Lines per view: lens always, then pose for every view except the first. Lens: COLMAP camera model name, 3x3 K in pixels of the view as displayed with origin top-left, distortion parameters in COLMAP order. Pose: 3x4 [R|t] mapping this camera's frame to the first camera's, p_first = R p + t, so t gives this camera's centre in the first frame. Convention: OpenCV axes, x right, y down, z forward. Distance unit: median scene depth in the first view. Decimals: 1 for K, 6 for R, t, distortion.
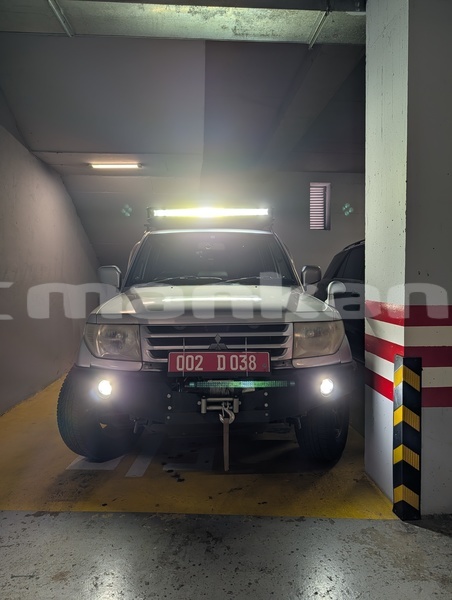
lens RADIAL K [[422.7, 0, 224.7], [0, 422.7, 298.0], [0, 0, 1]] dist [-0.000432, -0.001945]
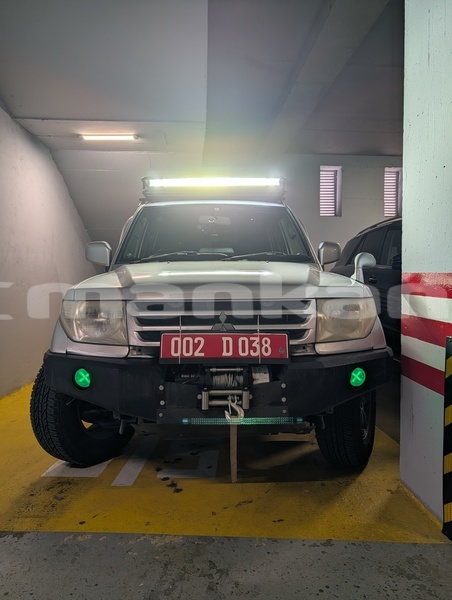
lens RADIAL K [[422.7, 0, 227.2], [0, 422.7, 301.9], [0, 0, 1]] dist [-0.000432, -0.001945]
pose [[0.999994, 0.000556, -0.003414, -0.004882], [-0.000505, 0.999888, 0.014972, 0.049396], [0.003422, -0.014970, 0.999882, 0.177370]]
